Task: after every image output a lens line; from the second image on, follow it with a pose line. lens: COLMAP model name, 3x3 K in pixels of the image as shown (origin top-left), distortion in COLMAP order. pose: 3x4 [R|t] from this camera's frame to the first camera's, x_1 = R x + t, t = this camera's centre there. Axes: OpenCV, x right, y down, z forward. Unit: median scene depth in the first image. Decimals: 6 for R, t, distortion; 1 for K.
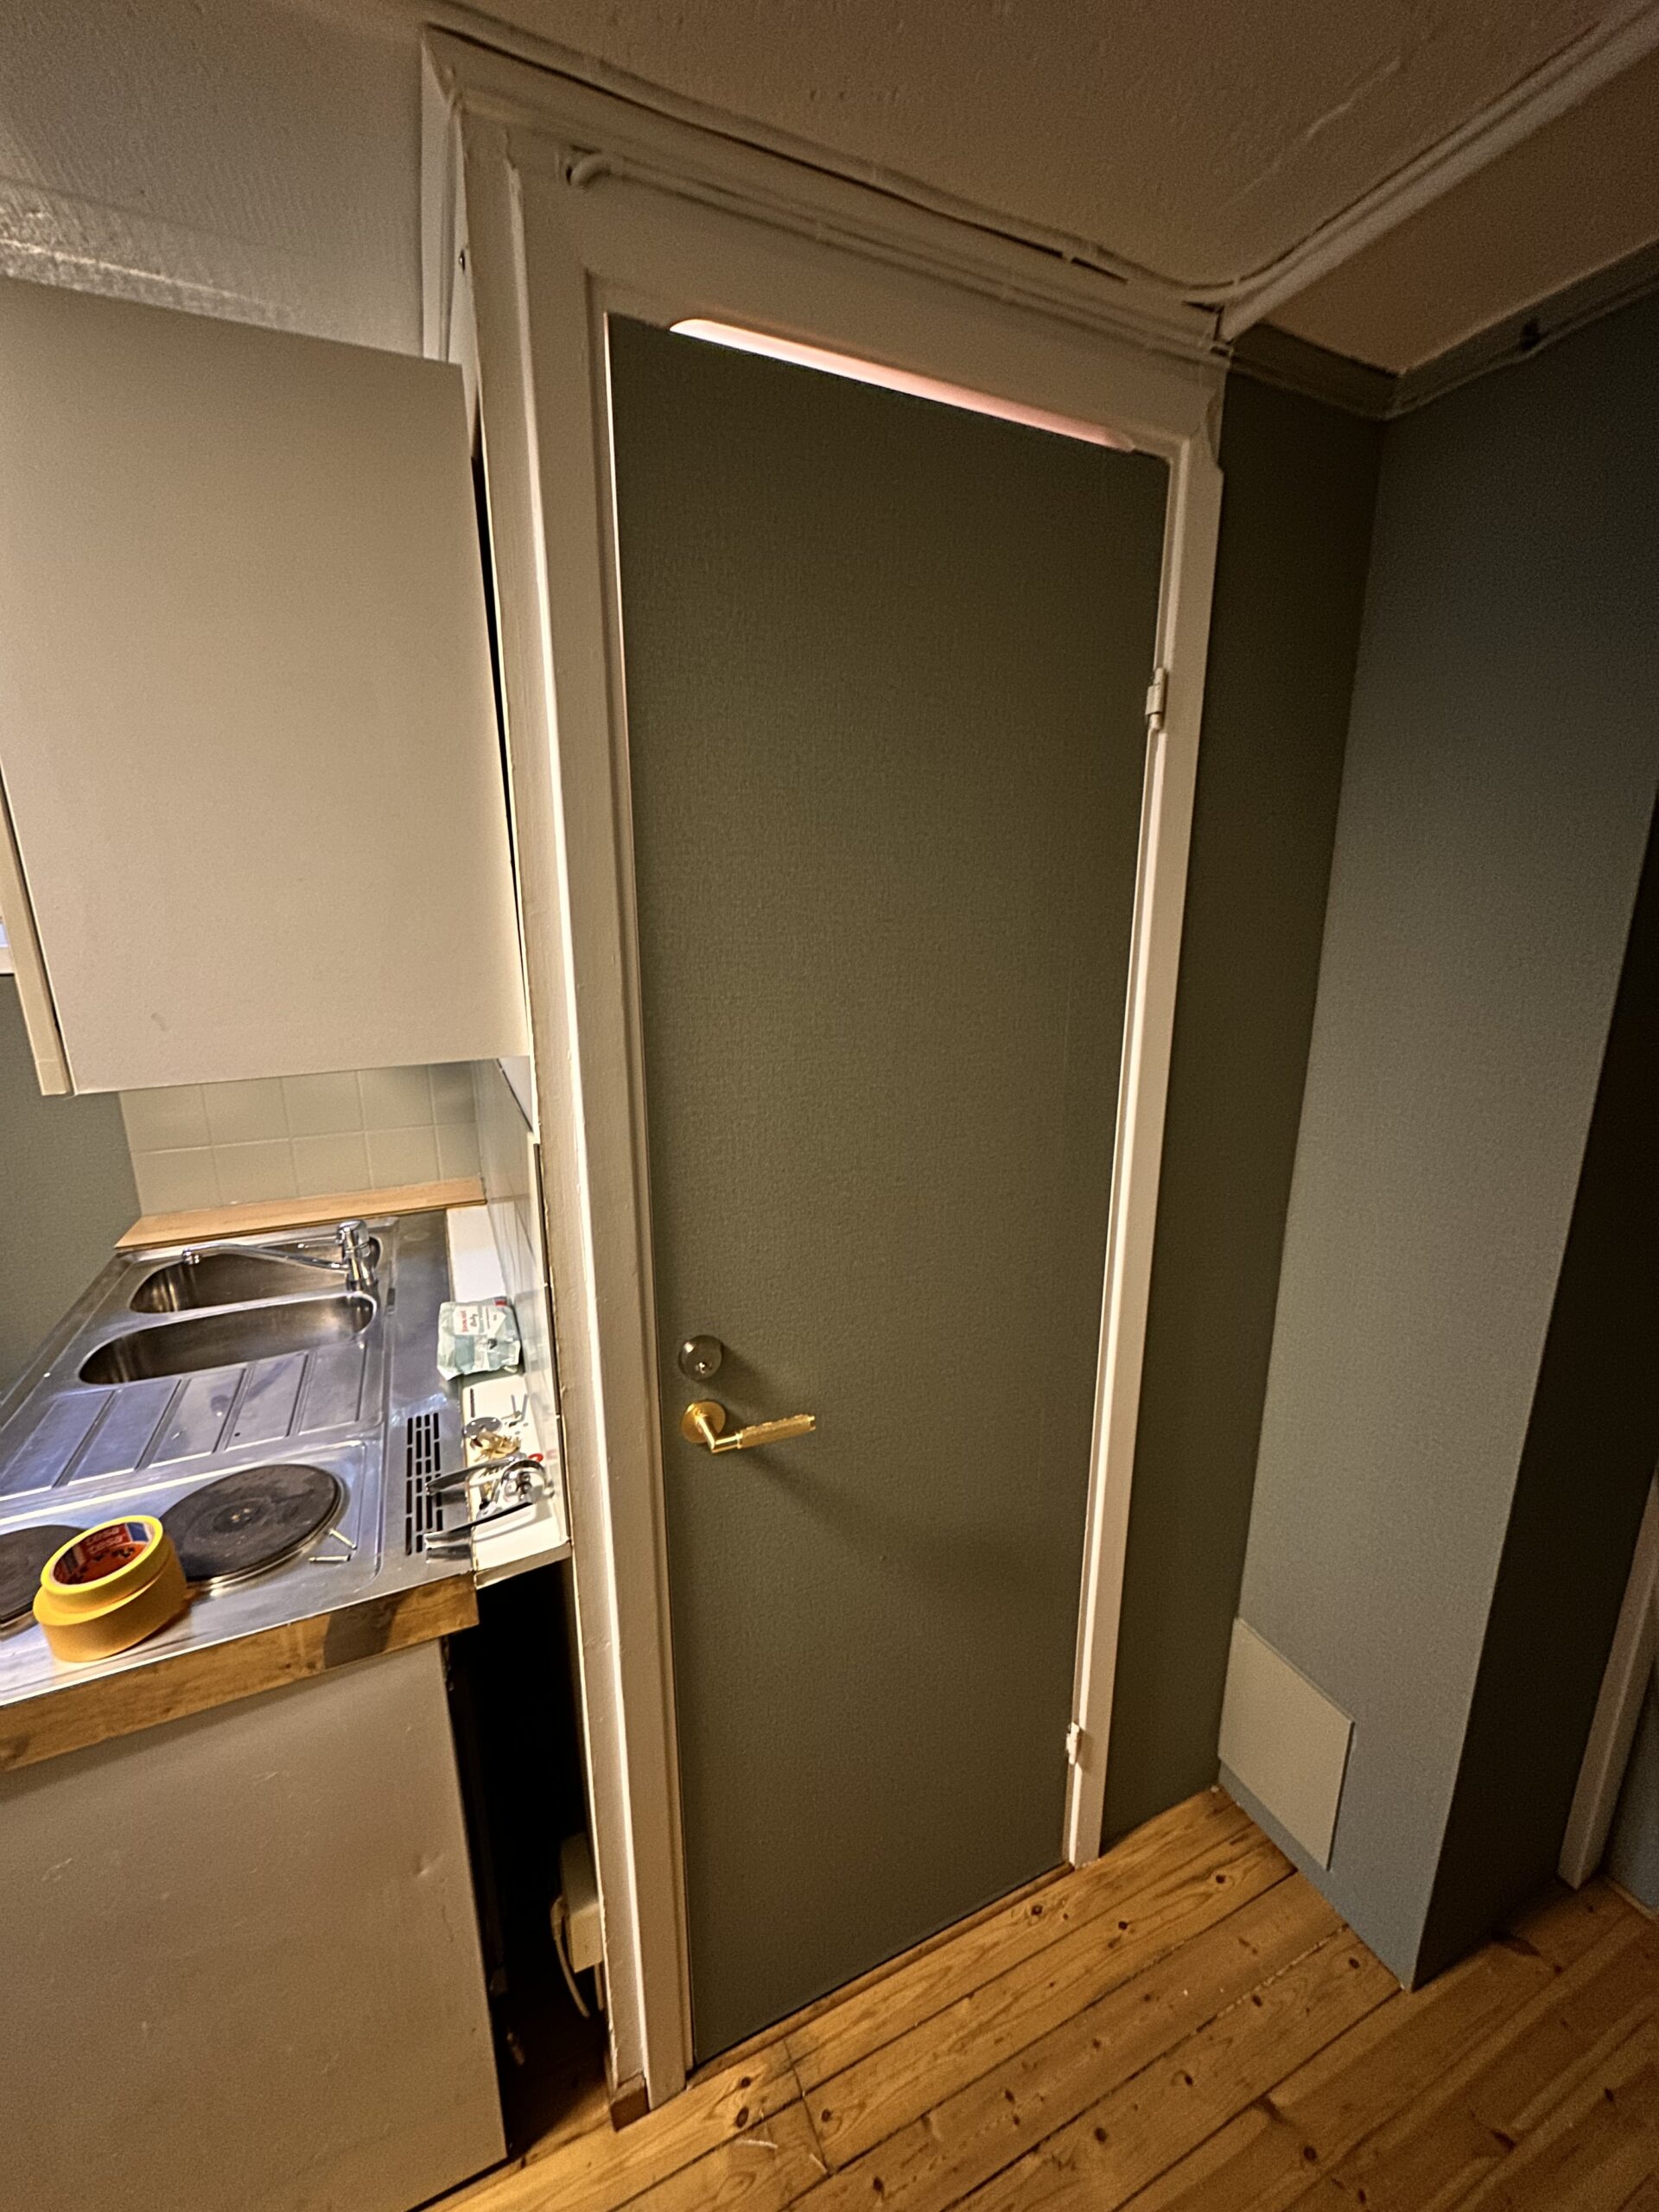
lens RADIAL K [[880.6, 0, 829.5], [0, 880.6, 1106.0], [0, 0, 1]] dist [-0.002697, 0.000061]
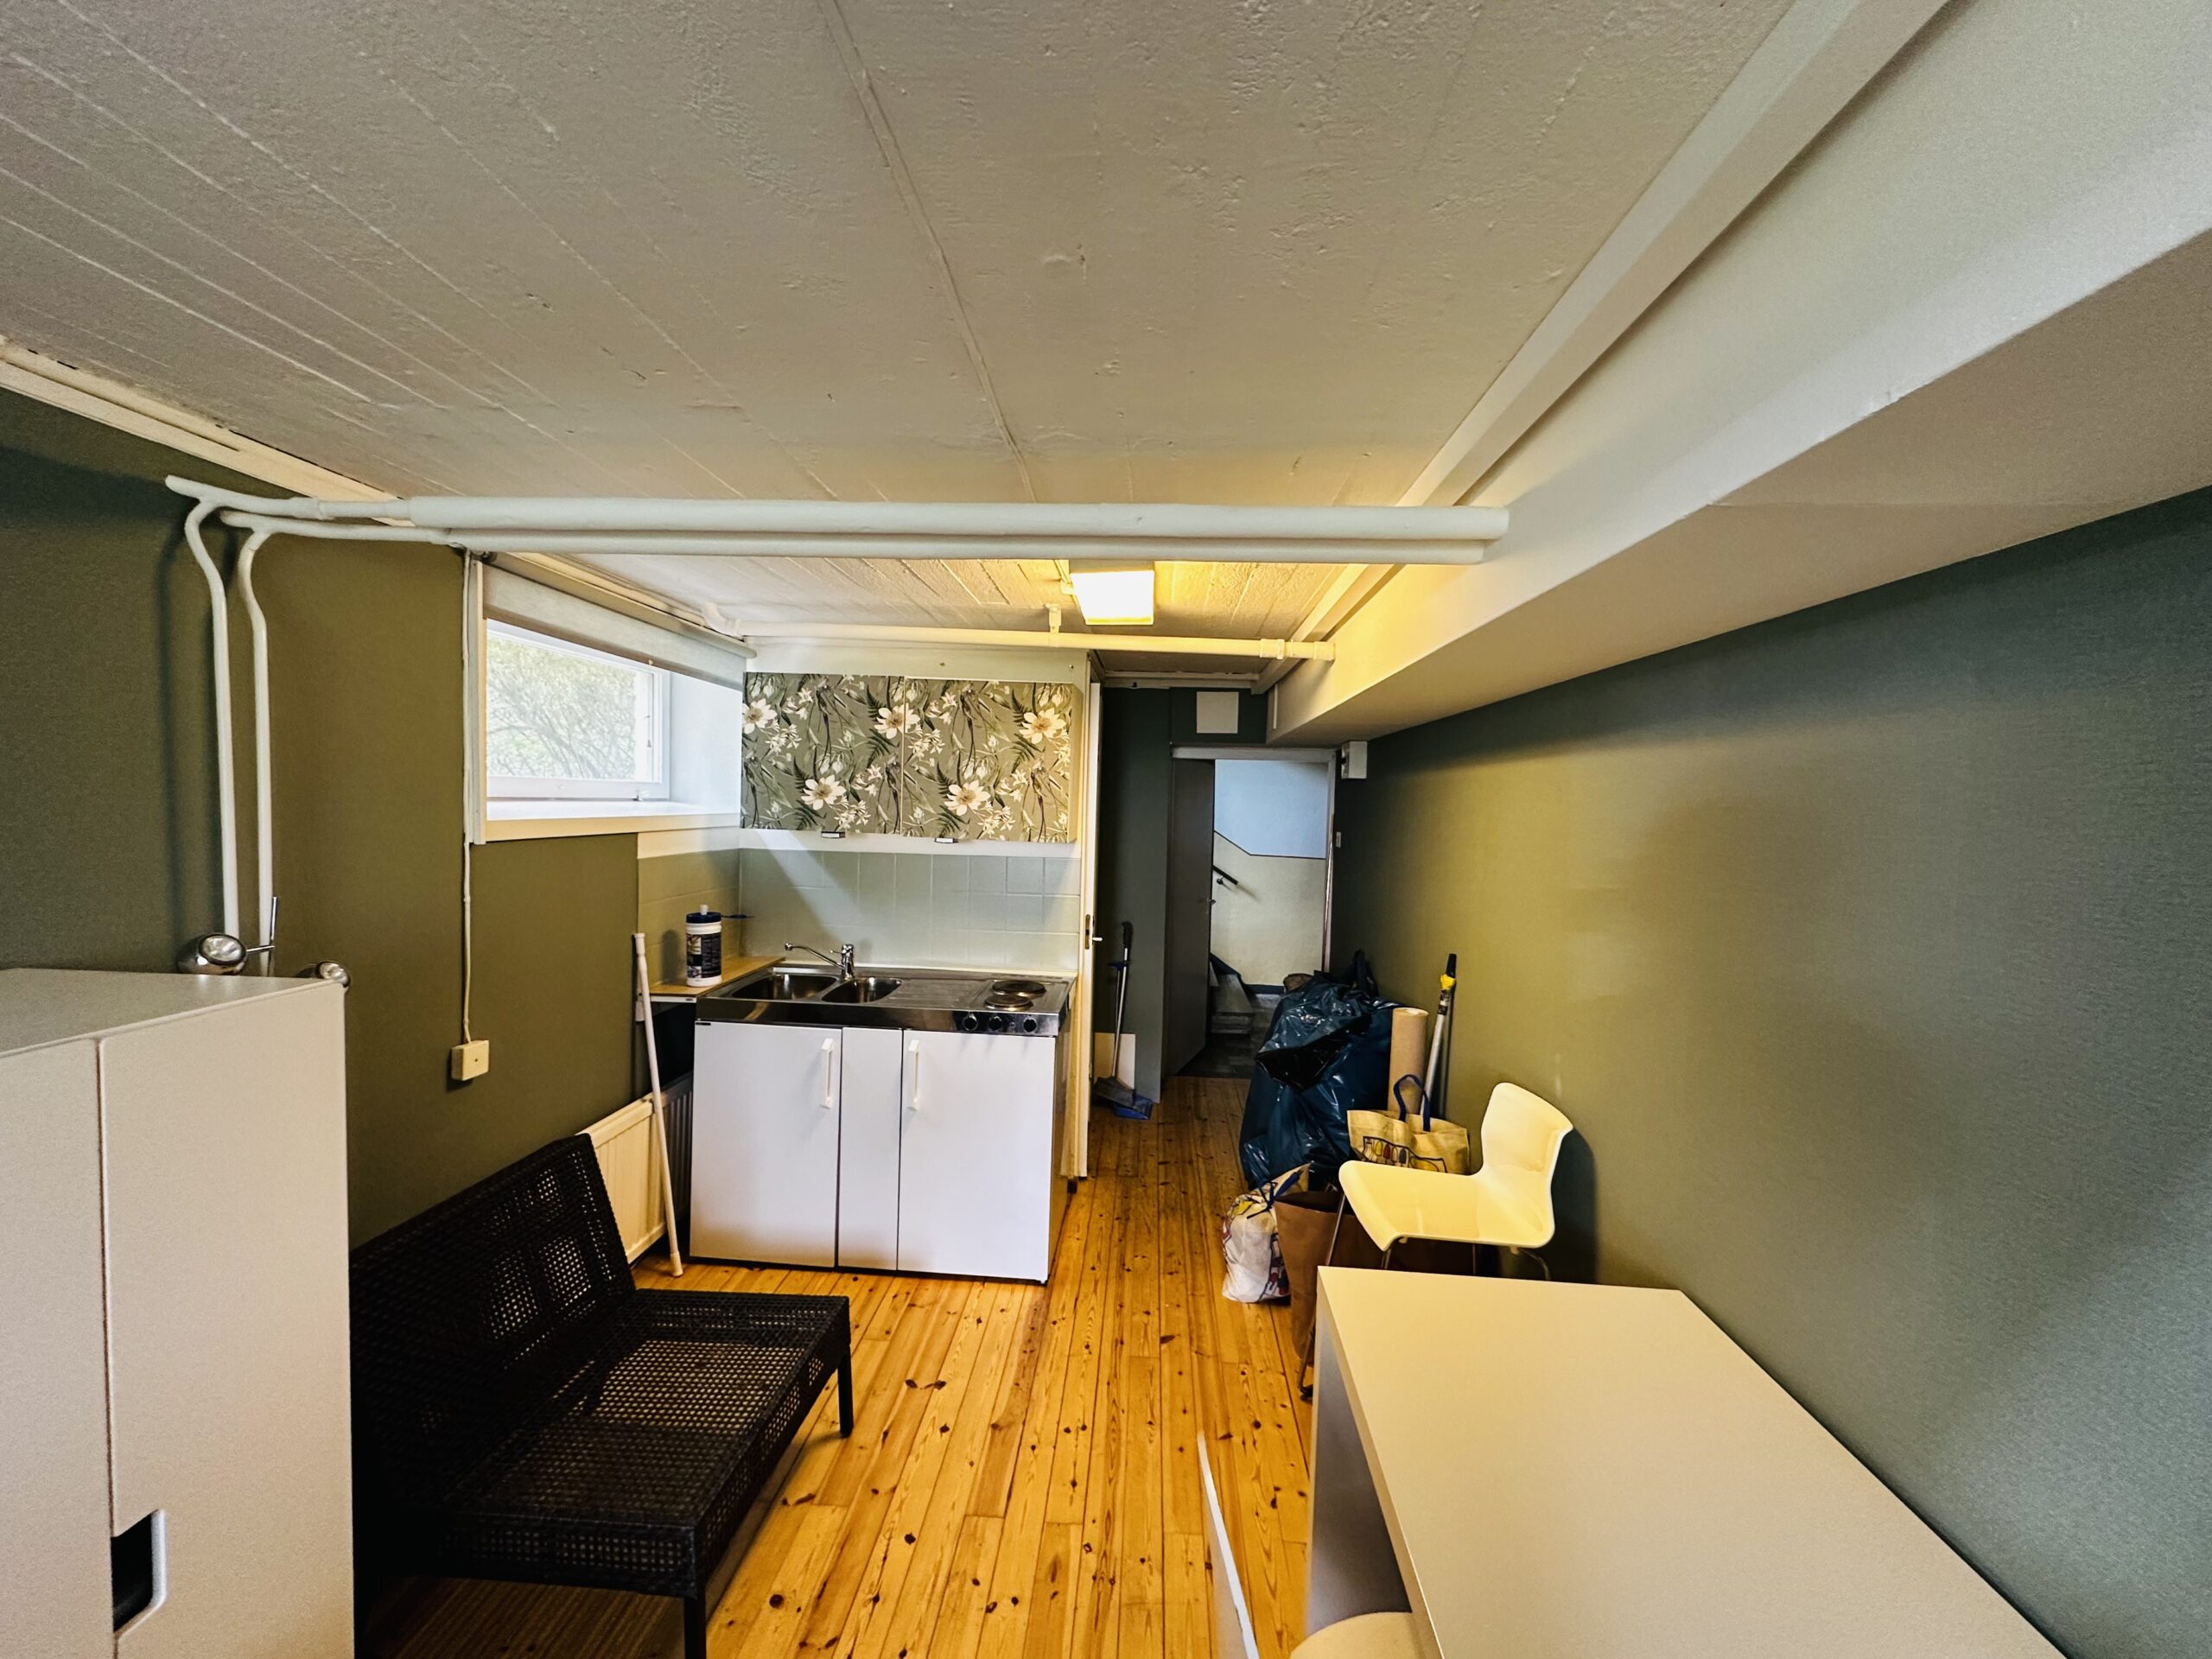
lens RADIAL K [[880.6, 0, 1106.0], [0, 880.6, 829.5], [0, 0, 1]] dist [-0.002697, 0.000061]
pose [[0.466642, -0.017586, 0.884271, -2.552673], [0.178579, 0.981084, -0.074728, 0.155612], [-0.866230, 0.192784, 0.460956, -0.660436]]
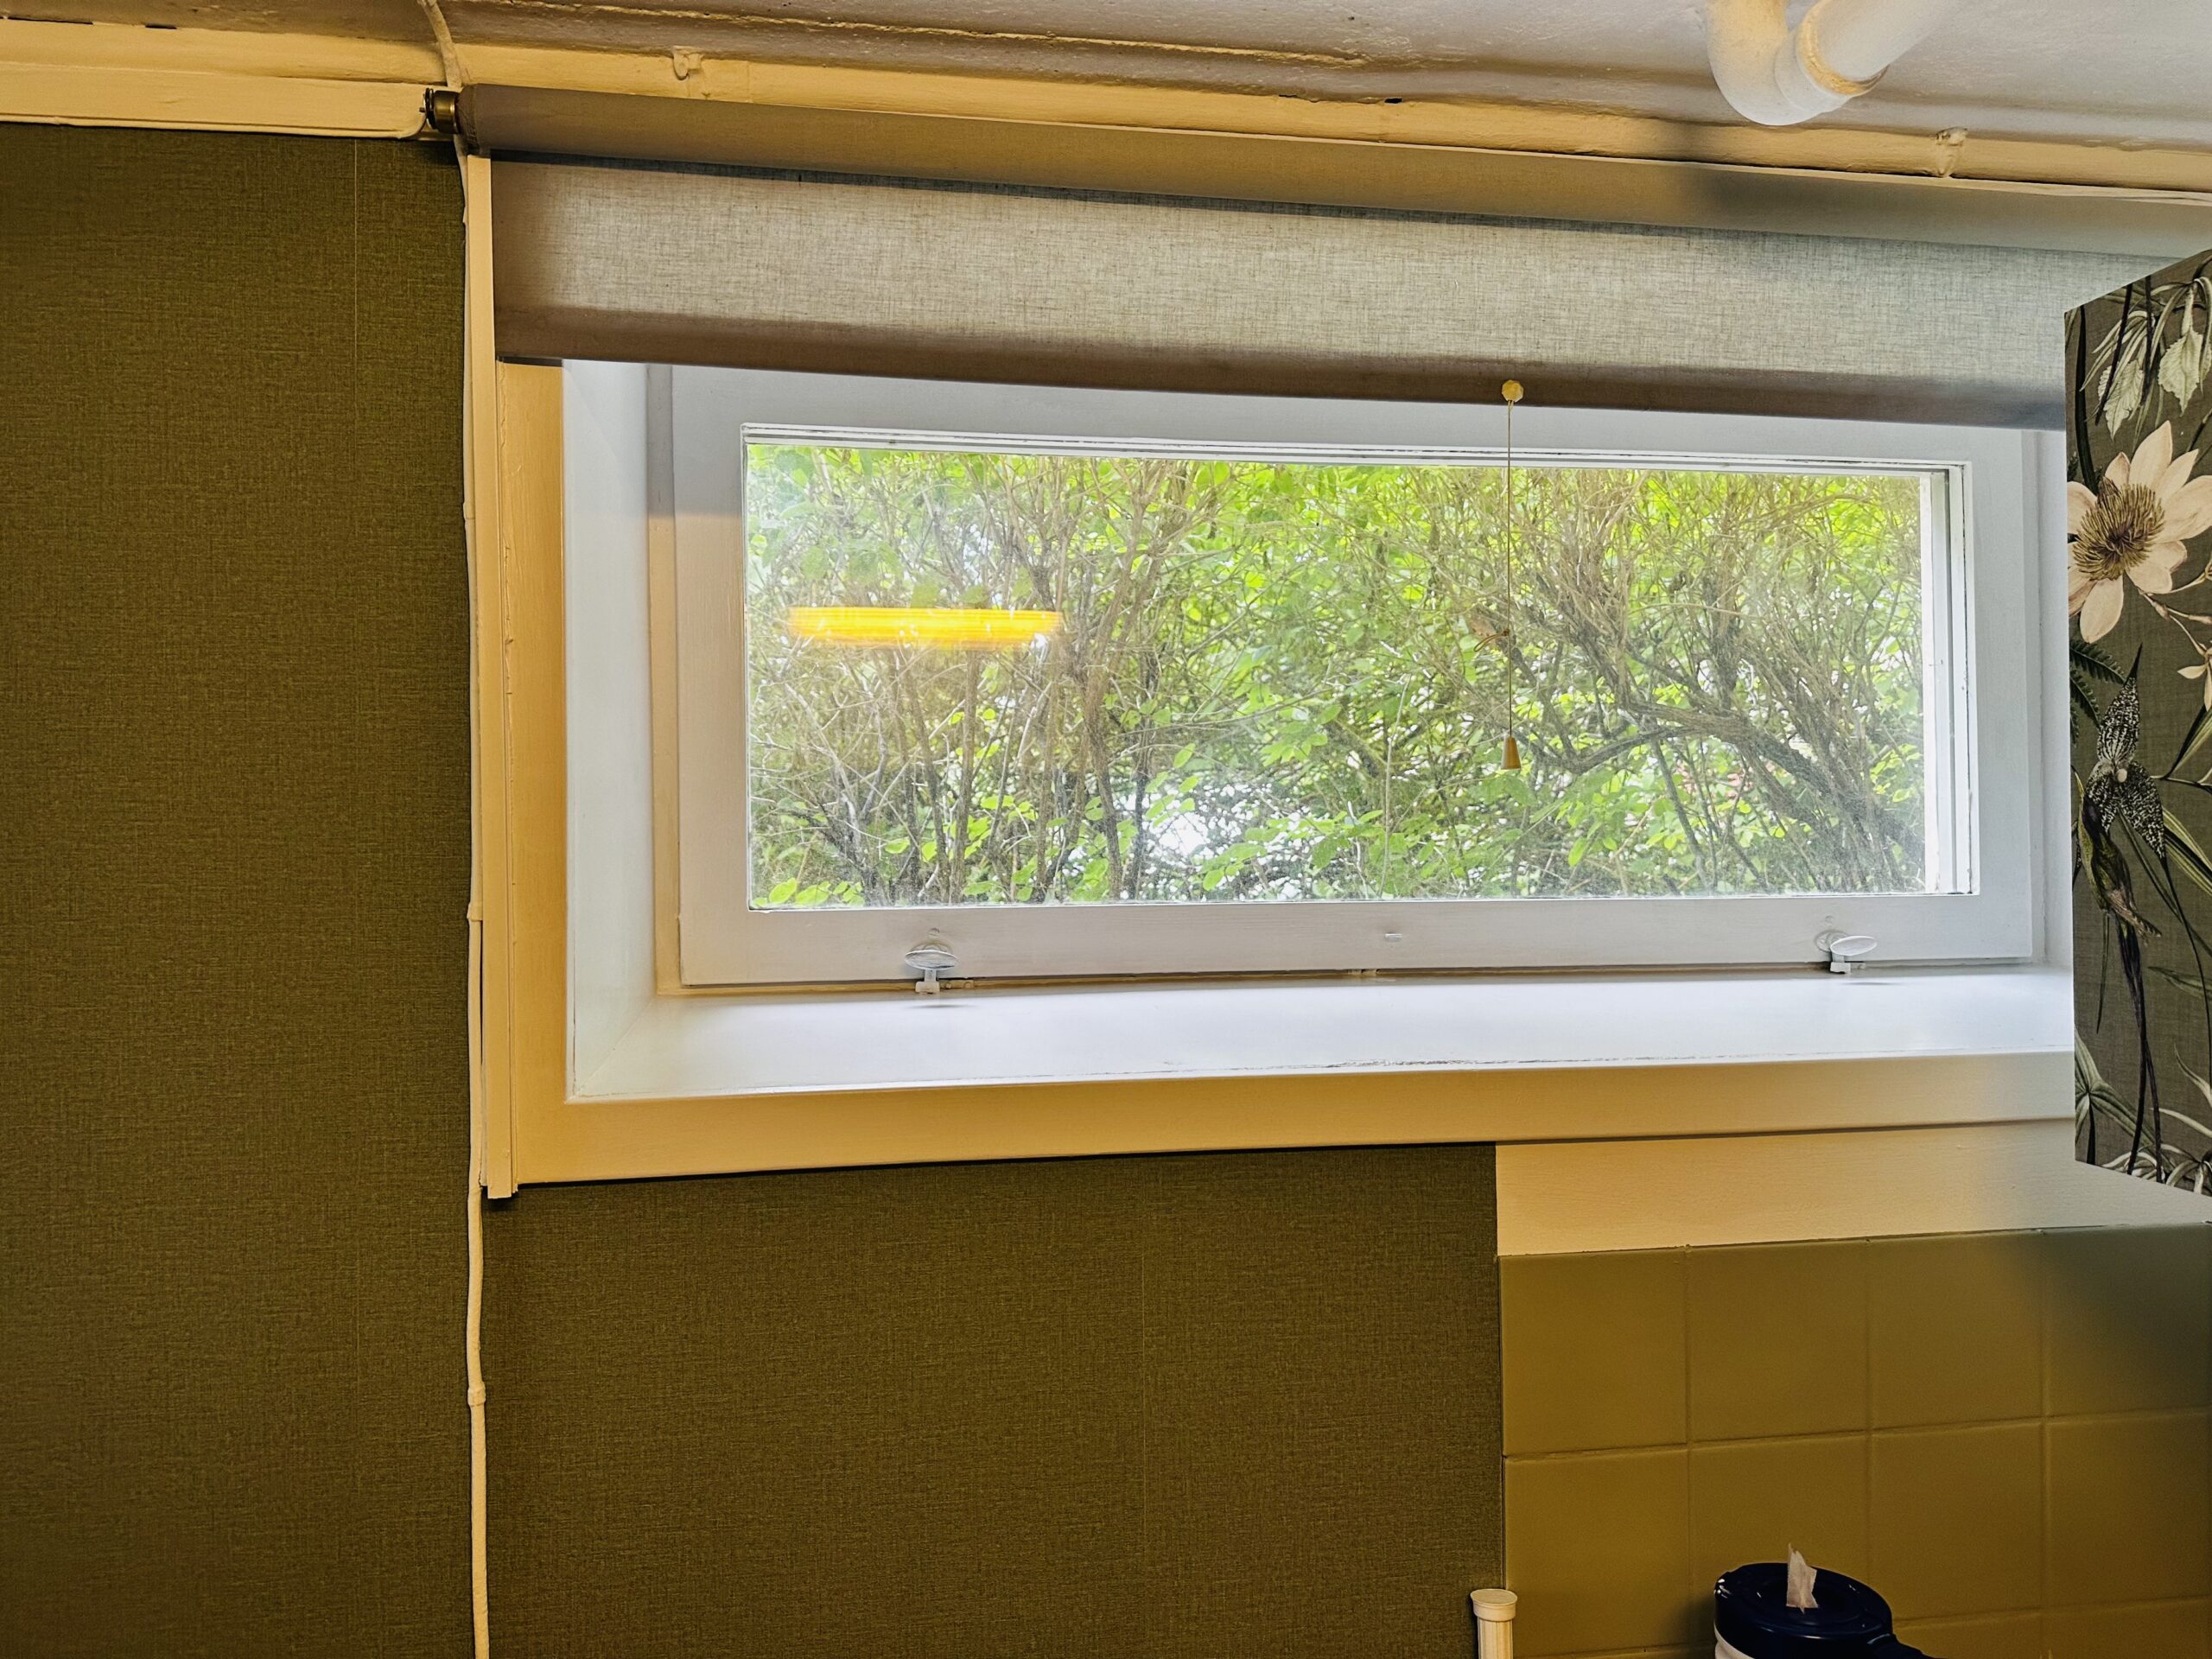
lens RADIAL K [[1571.5, 0, 1106.0], [0, 1571.5, 829.5], [0, 0, 1]] dist [0.009442, 0.001627]
pose [[0.963351, -0.011111, -0.268014, -1.122170], [-0.053584, 0.971034, -0.232857, -0.162143], [0.262838, 0.238684, 0.934851, 0.425912]]
